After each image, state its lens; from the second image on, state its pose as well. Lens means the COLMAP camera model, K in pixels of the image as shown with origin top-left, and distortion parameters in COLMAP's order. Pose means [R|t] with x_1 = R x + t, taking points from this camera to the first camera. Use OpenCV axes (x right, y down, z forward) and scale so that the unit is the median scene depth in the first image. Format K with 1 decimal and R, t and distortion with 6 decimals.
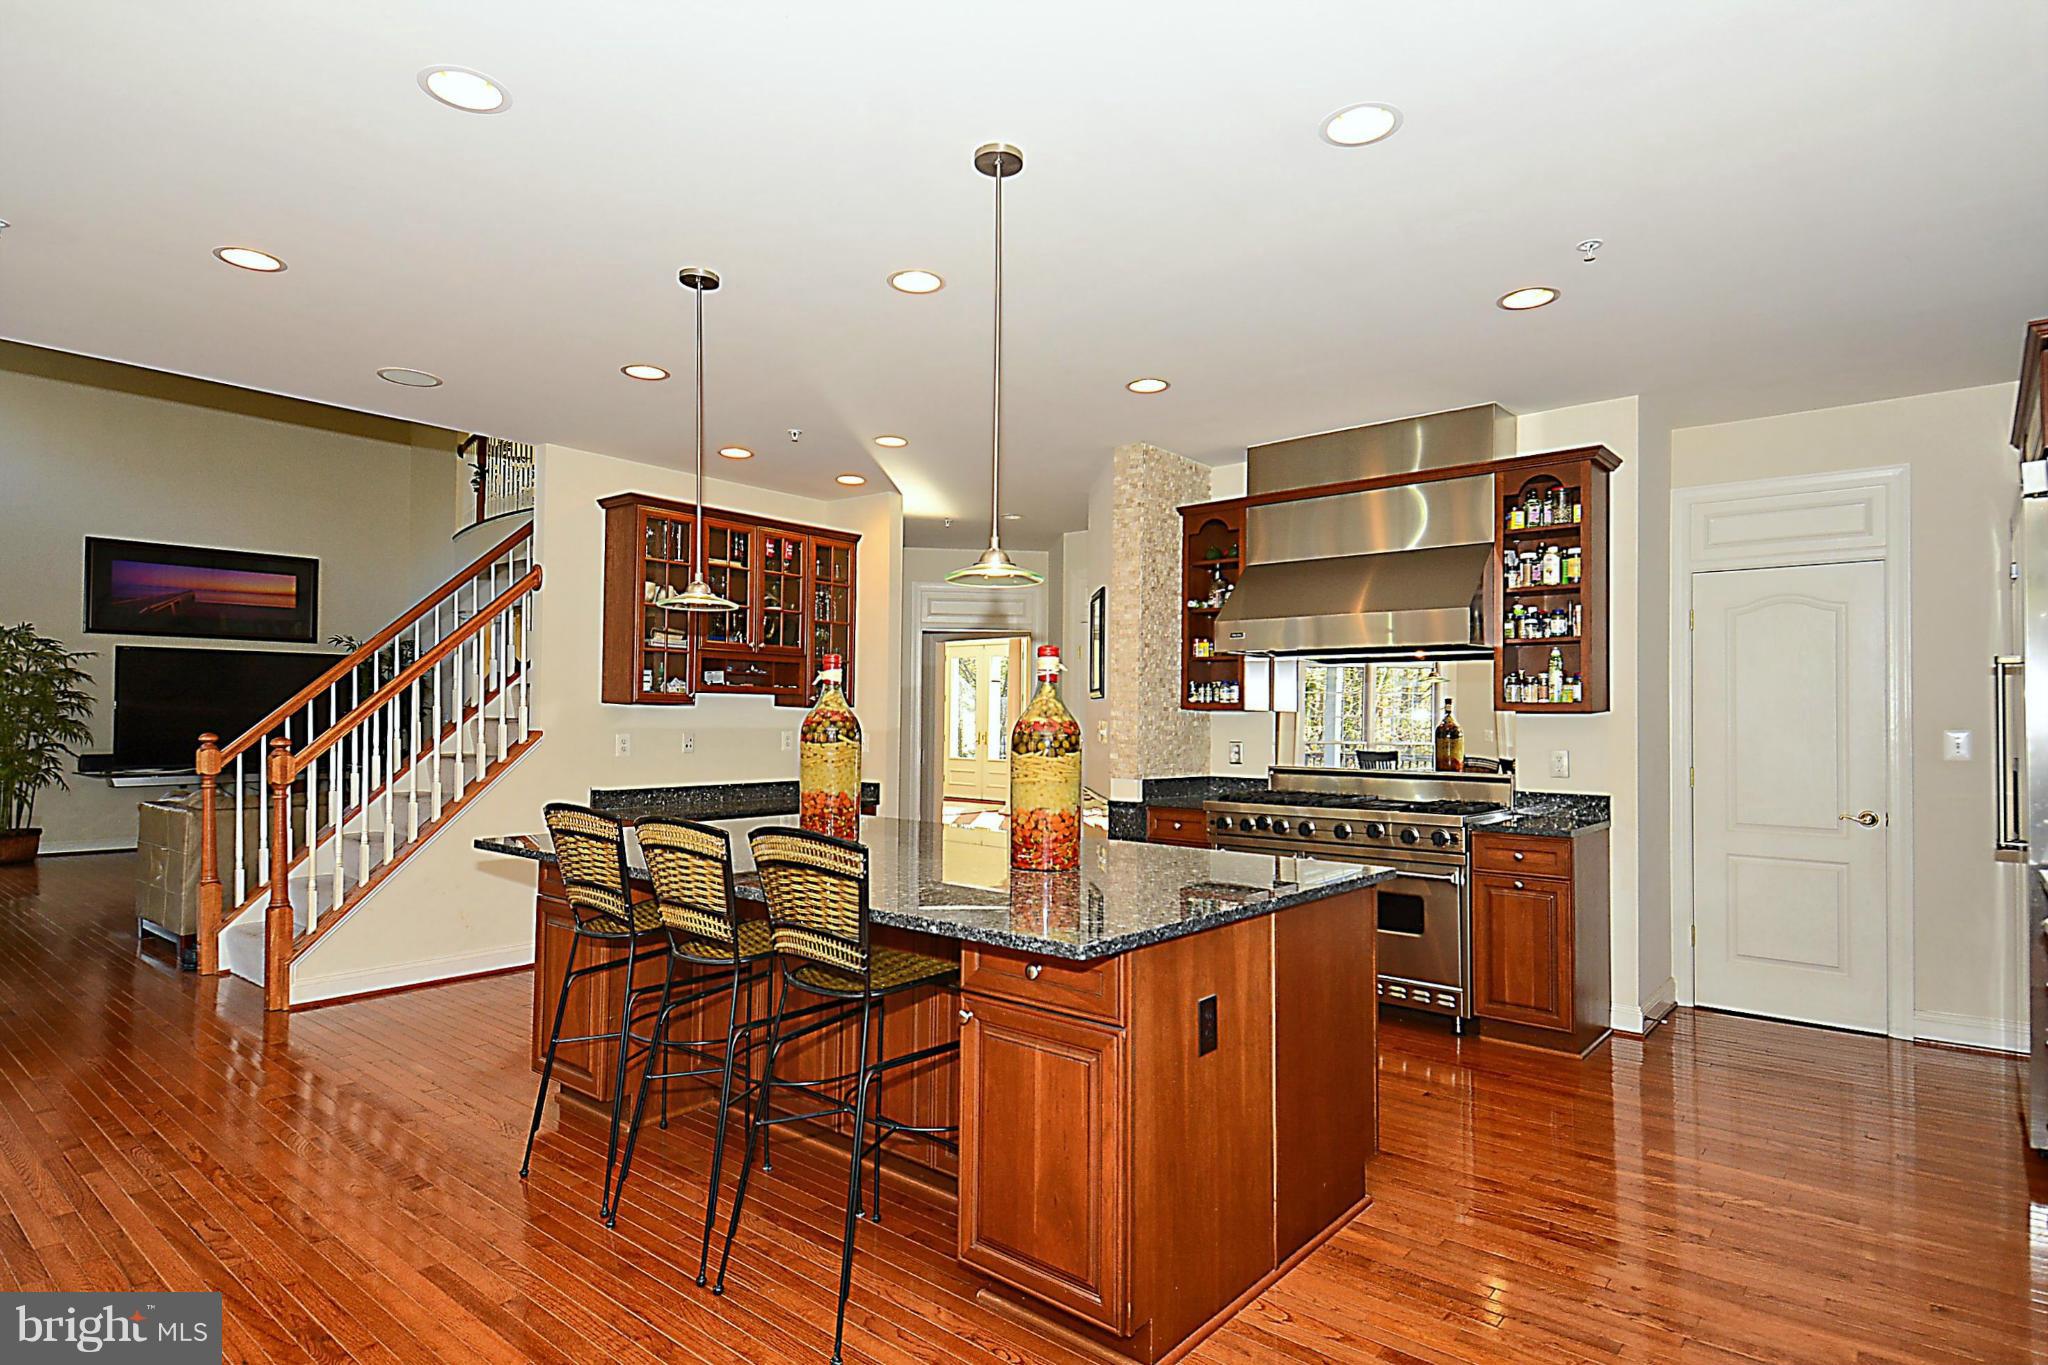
lens RADIAL K [[1093.6, 0, 1037.7], [0, 1093.6, 683.6], [0, 0, 1]] dist [0.029936, -0.016324]
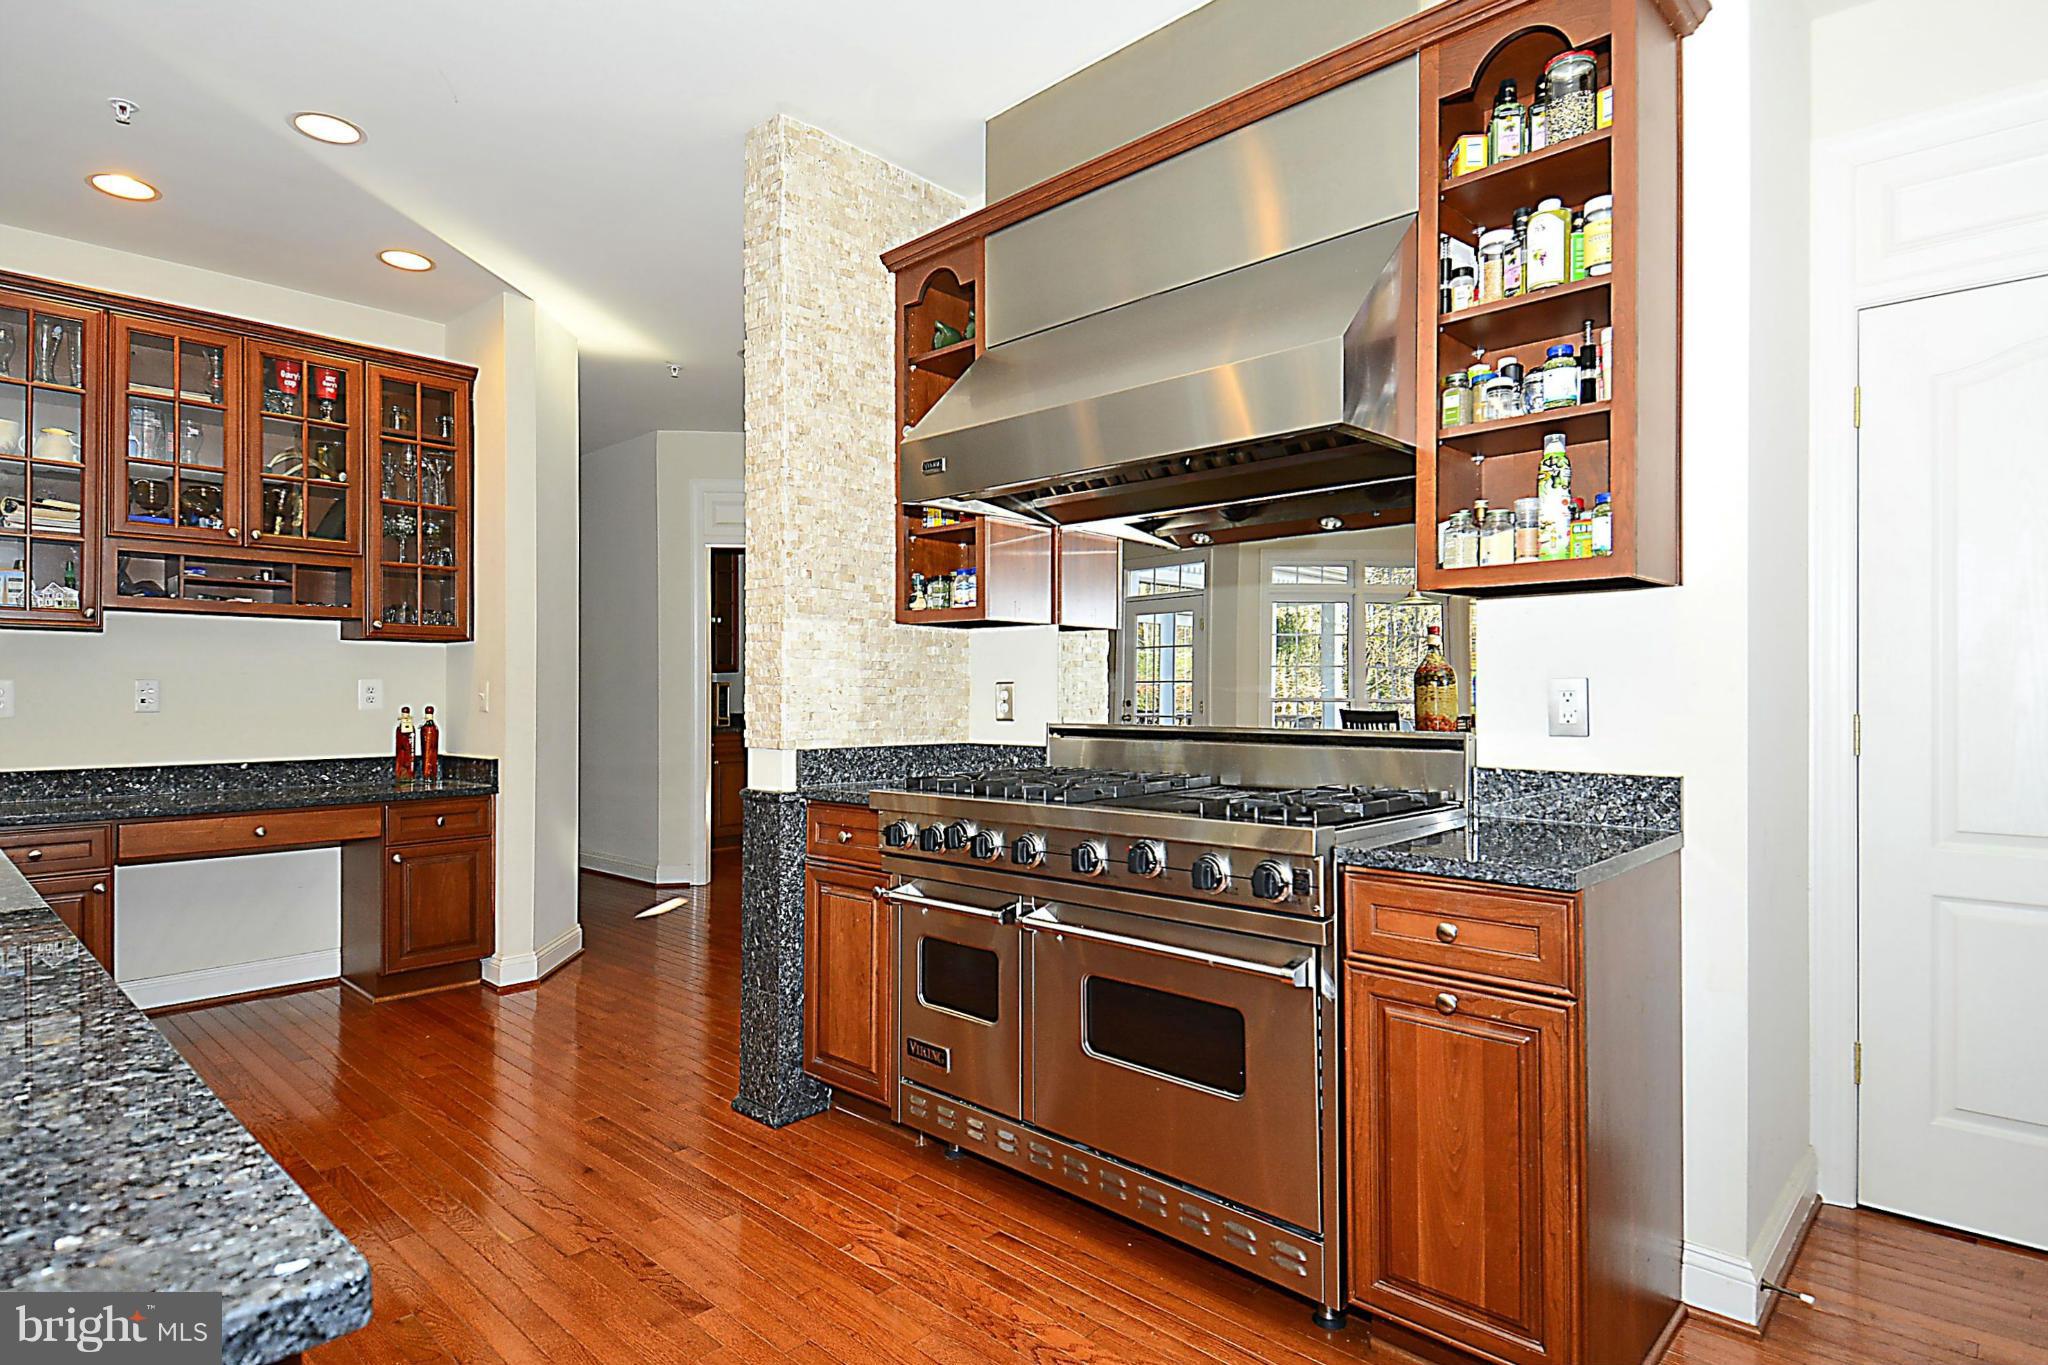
lens RADIAL K [[1093.6, 0, 1045.9], [0, 1093.6, 684.2], [0, 0, 1]] dist [0.029936, -0.016324]
pose [[0.998891, -0.010289, -0.045946, 0.282677], [0.011460, 0.999614, 0.025303, 0.050066], [0.045668, -0.025801, 0.998623, 0.541947]]
